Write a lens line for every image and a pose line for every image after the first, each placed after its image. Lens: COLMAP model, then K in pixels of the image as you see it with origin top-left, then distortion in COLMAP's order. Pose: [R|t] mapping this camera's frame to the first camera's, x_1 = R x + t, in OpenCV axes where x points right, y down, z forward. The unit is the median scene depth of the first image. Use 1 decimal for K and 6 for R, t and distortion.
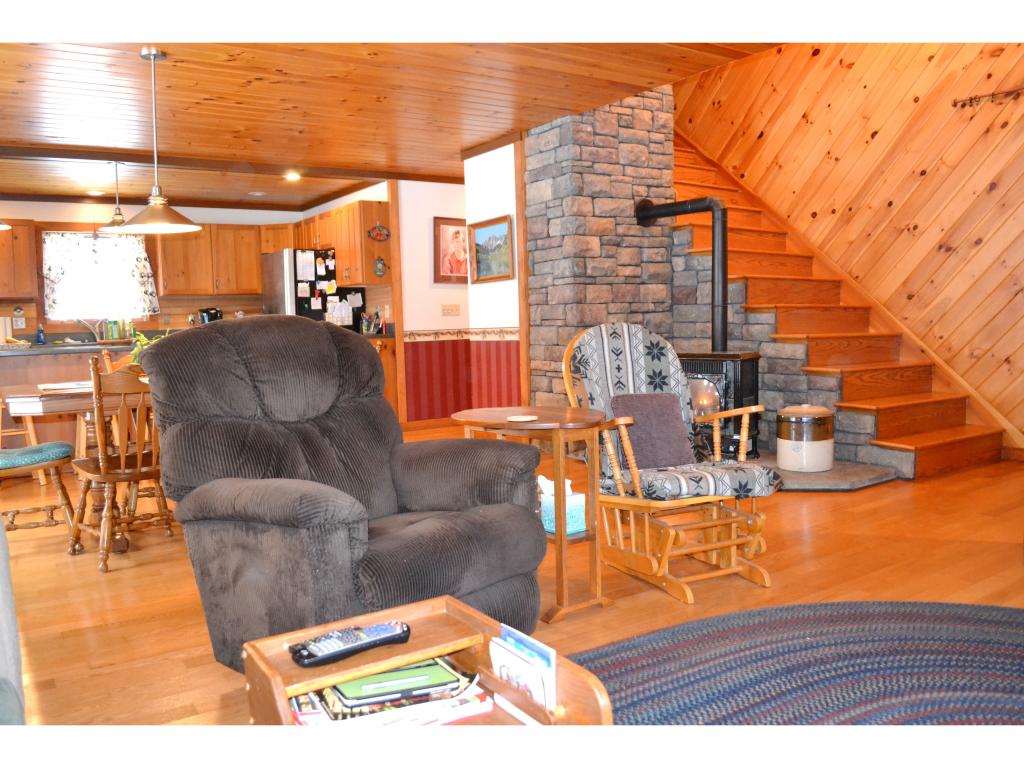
lens RADIAL K [[814.7, 0, 508.7], [0, 814.7, 386.0], [0, 0, 1]] dist [-0.085635, 0.011429]
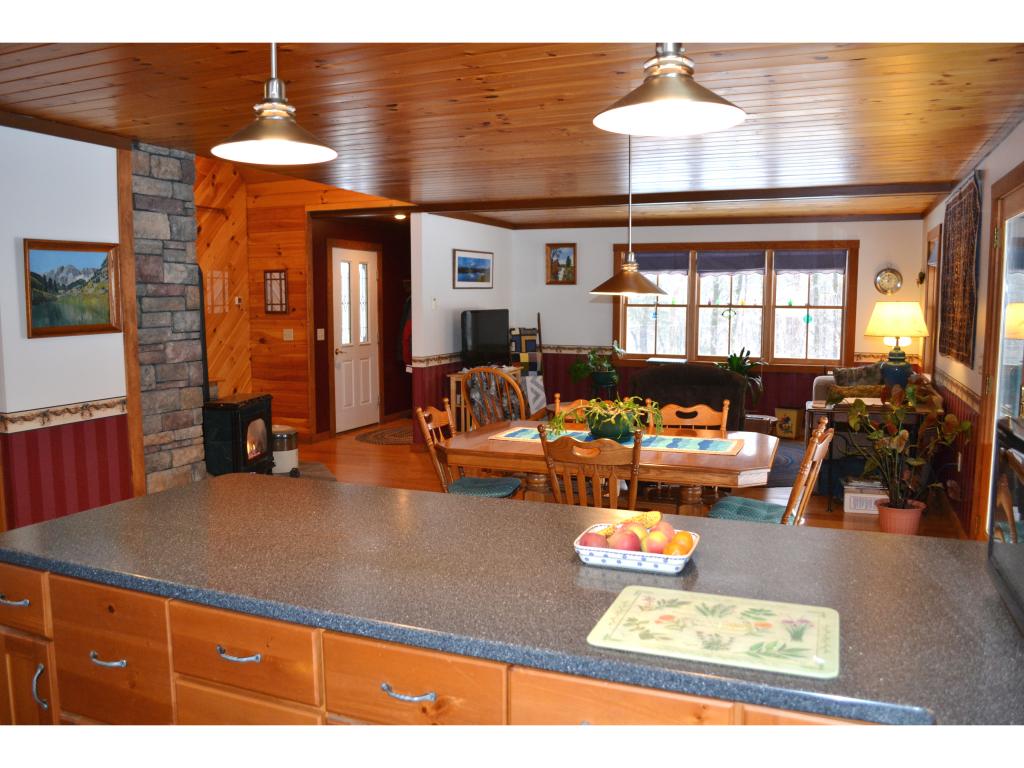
lens RADIAL K [[814.7, 0, 510.5], [0, 814.7, 390.0], [0, 0, 1]] dist [-0.085635, 0.011429]
pose [[-0.556808, -0.062001, 0.828324, -0.803589], [0.081703, 0.988287, 0.128896, -0.145943], [-0.826613, 0.139447, -0.545220, 1.124545]]
